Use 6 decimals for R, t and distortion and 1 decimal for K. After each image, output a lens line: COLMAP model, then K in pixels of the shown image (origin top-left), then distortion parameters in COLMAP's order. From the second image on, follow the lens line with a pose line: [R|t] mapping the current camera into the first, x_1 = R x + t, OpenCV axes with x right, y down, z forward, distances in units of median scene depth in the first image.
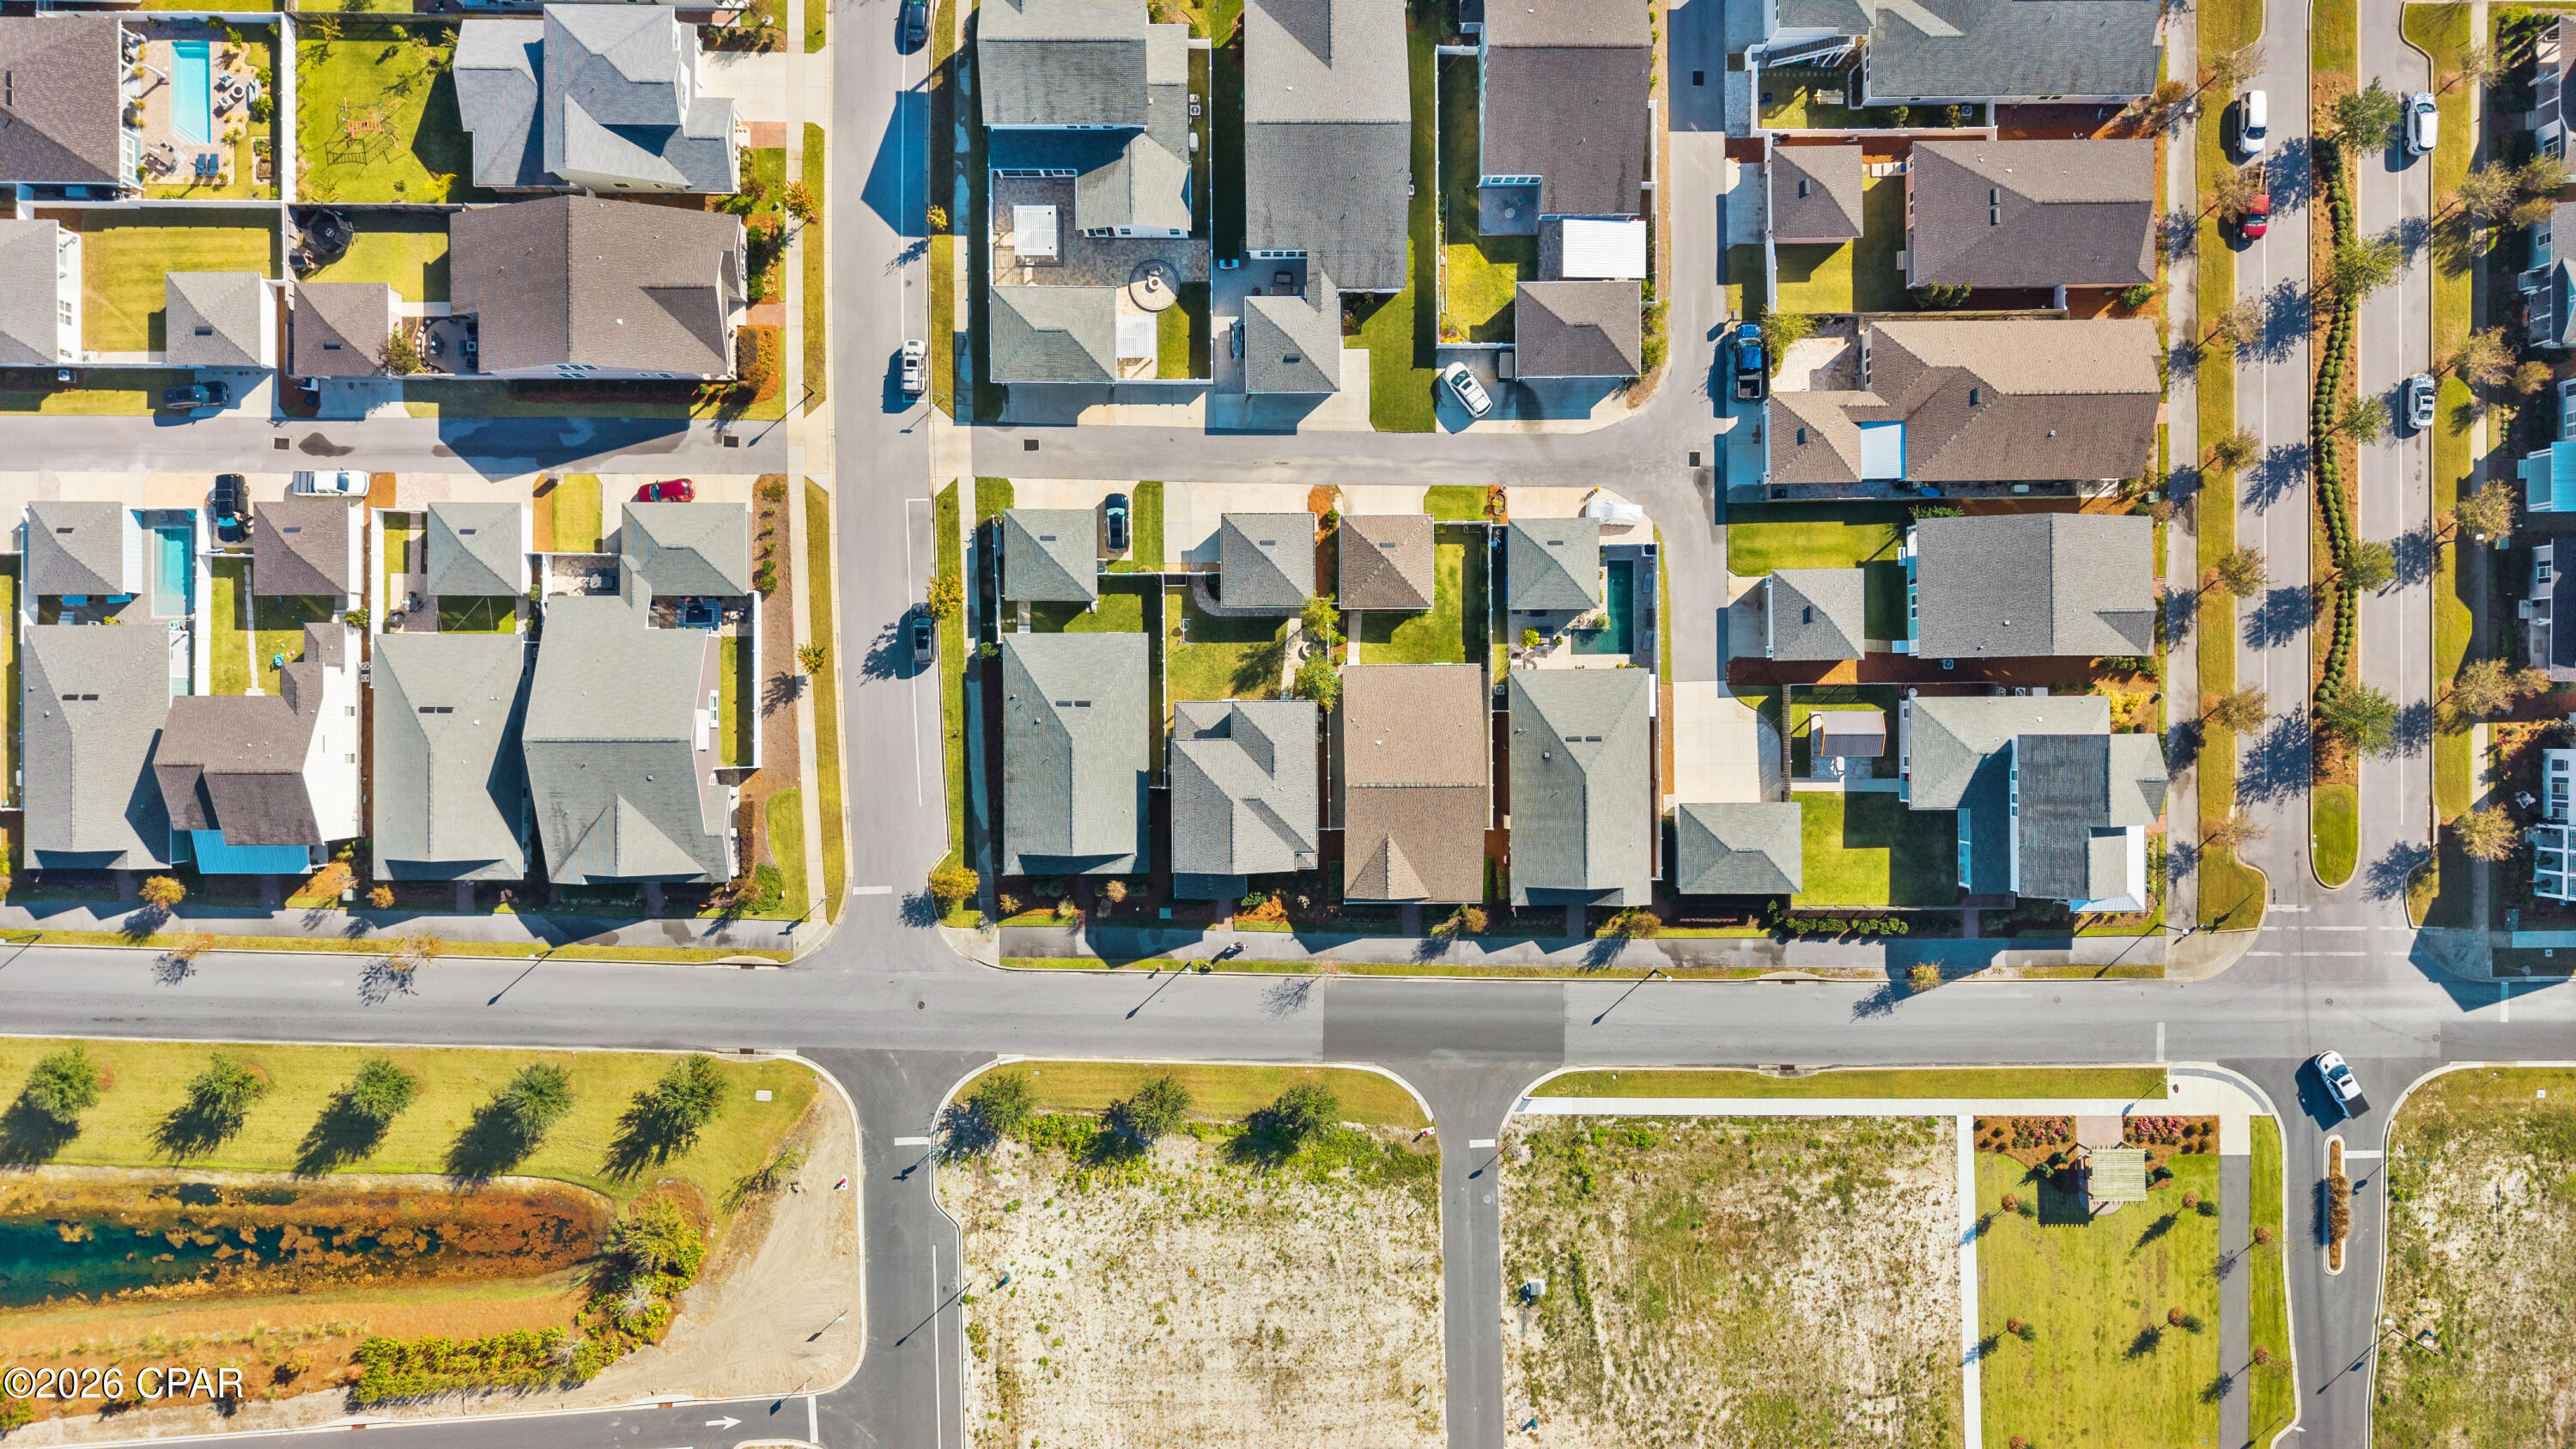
lens RADIAL K [[1723.8, 0, 1288.0], [0, 1723.8, 724.5], [0, 0, 1]] dist [0.067738, -0.092463]
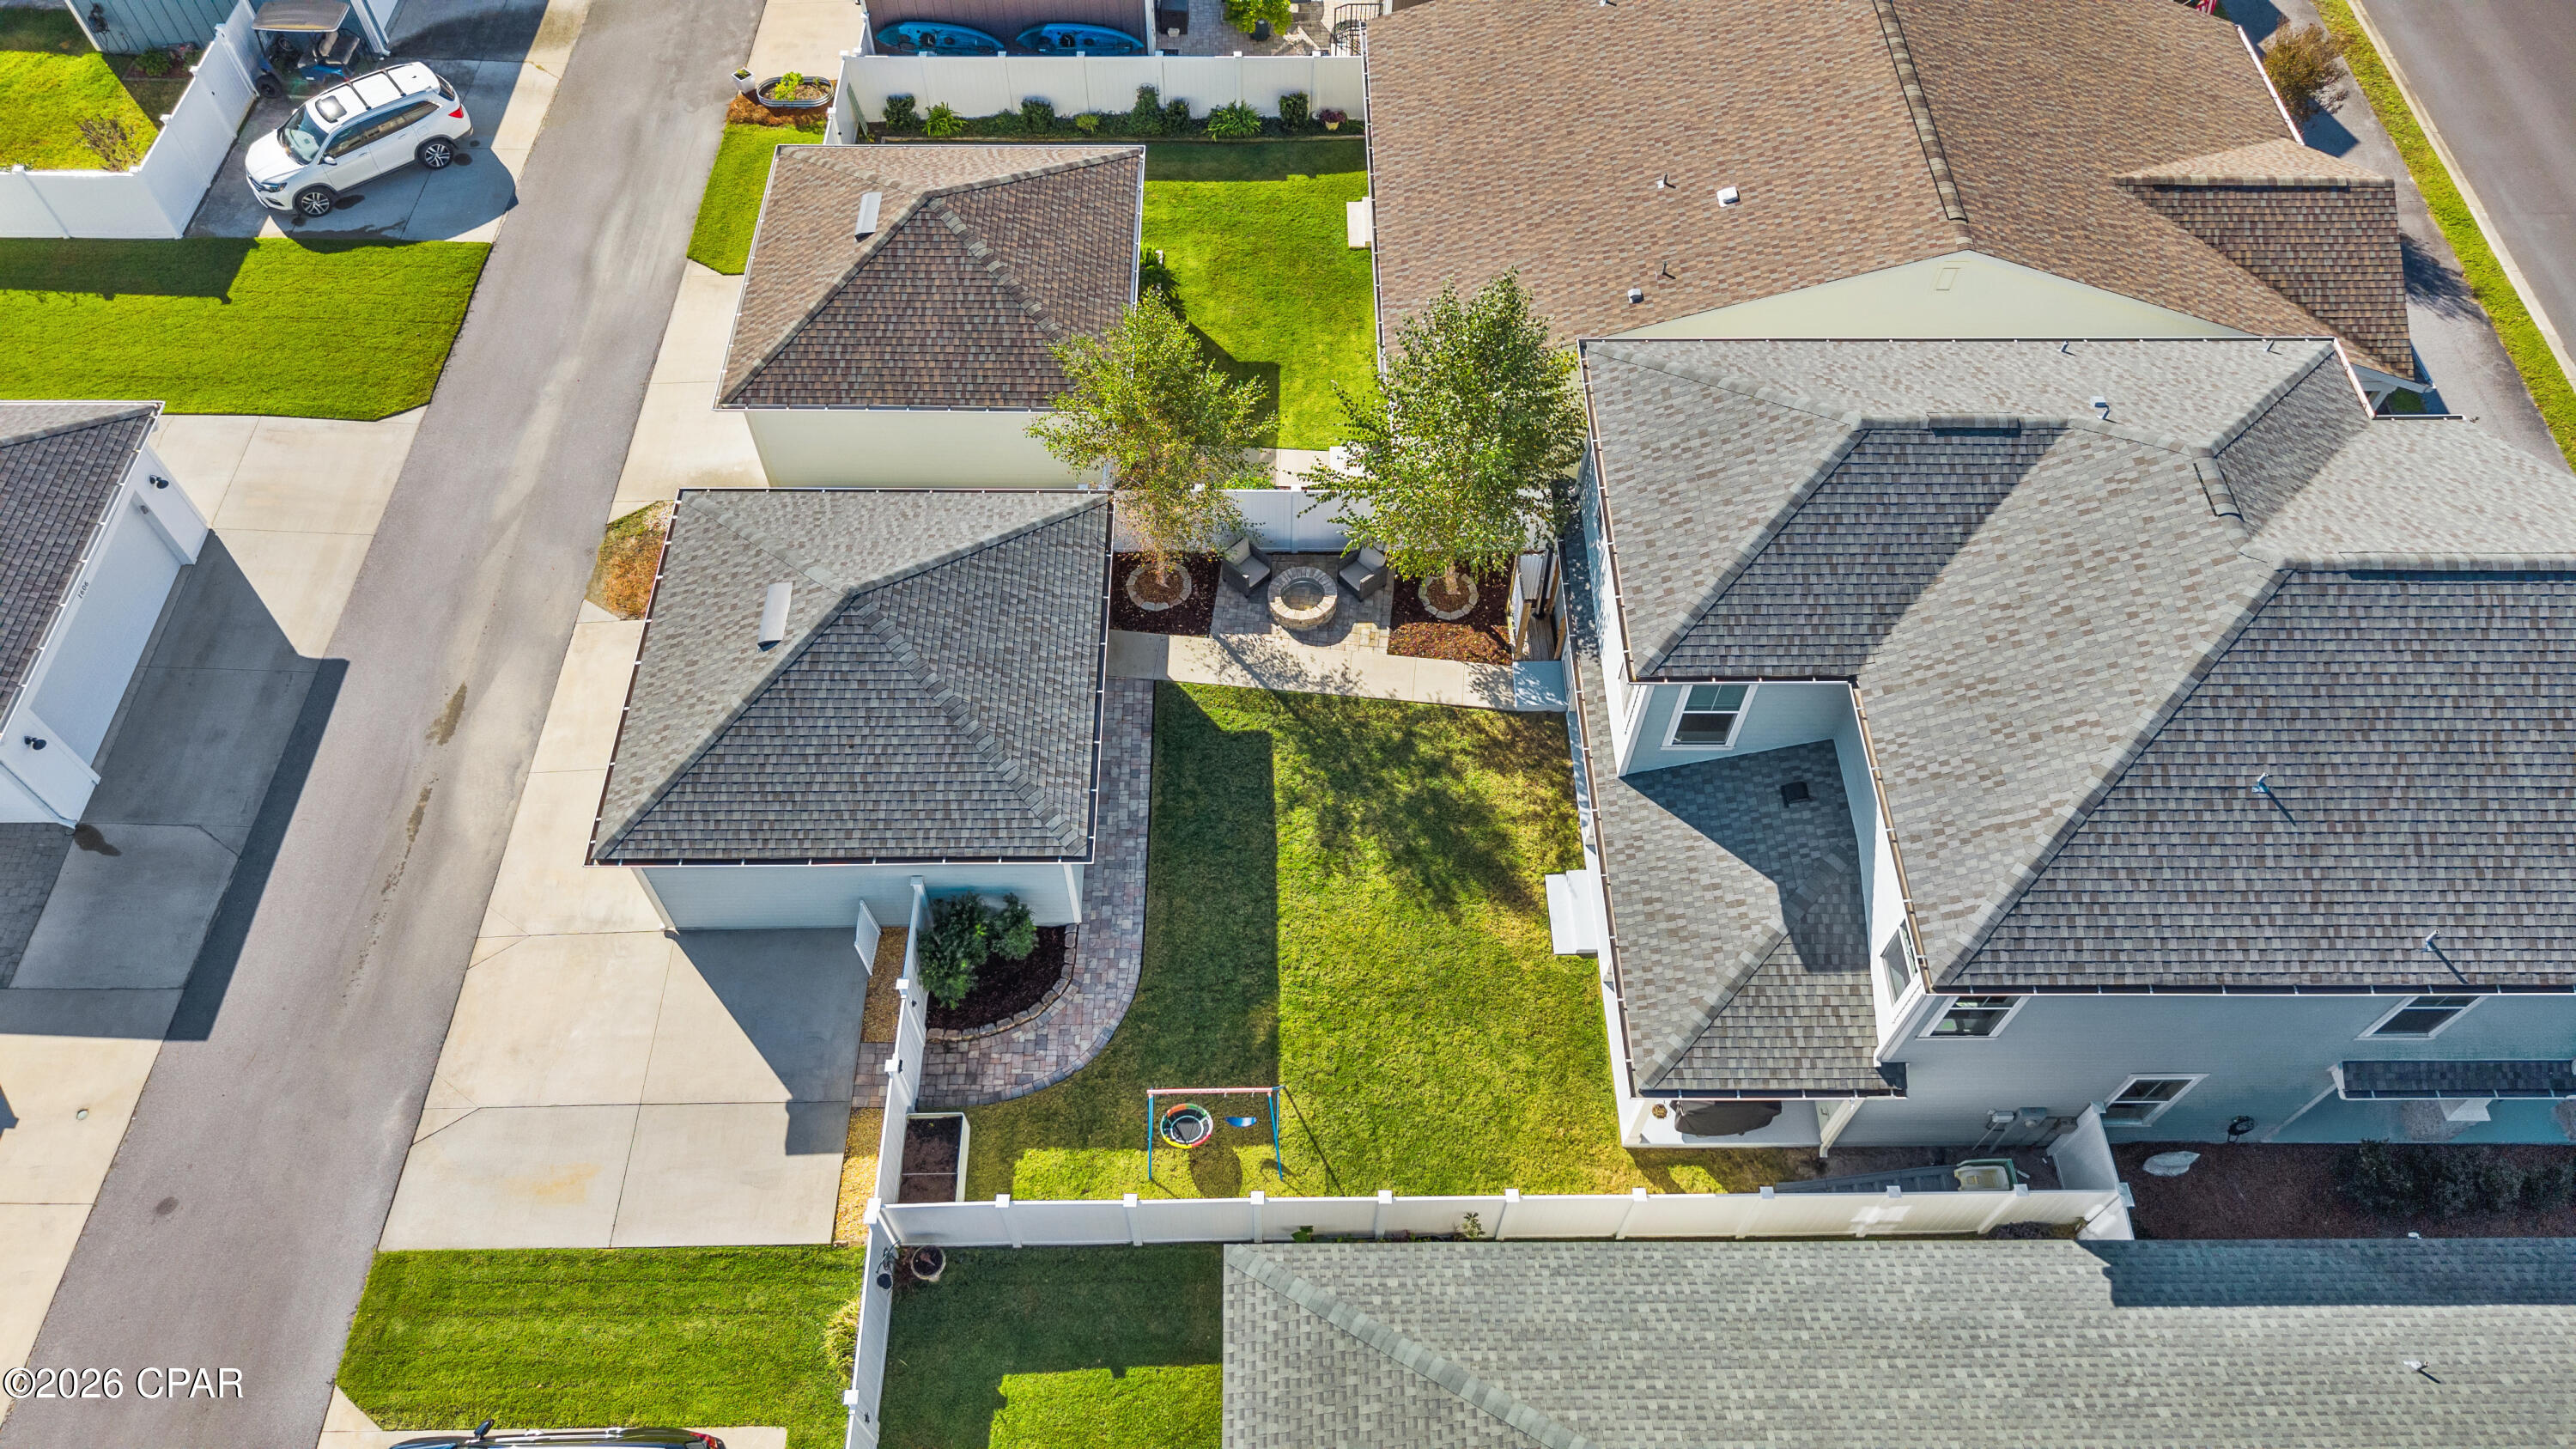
lens RADIAL K [[1723.8, 0, 1288.0], [0, 1723.8, 724.5], [0, 0, 1]] dist [0.067738, -0.092463]
pose [[-0.005056, -0.834856, 0.550445, -0.126935], [0.999961, -0.000227, 0.008841, -0.047844], [-0.007256, 0.550468, 0.834825, 0.818814]]
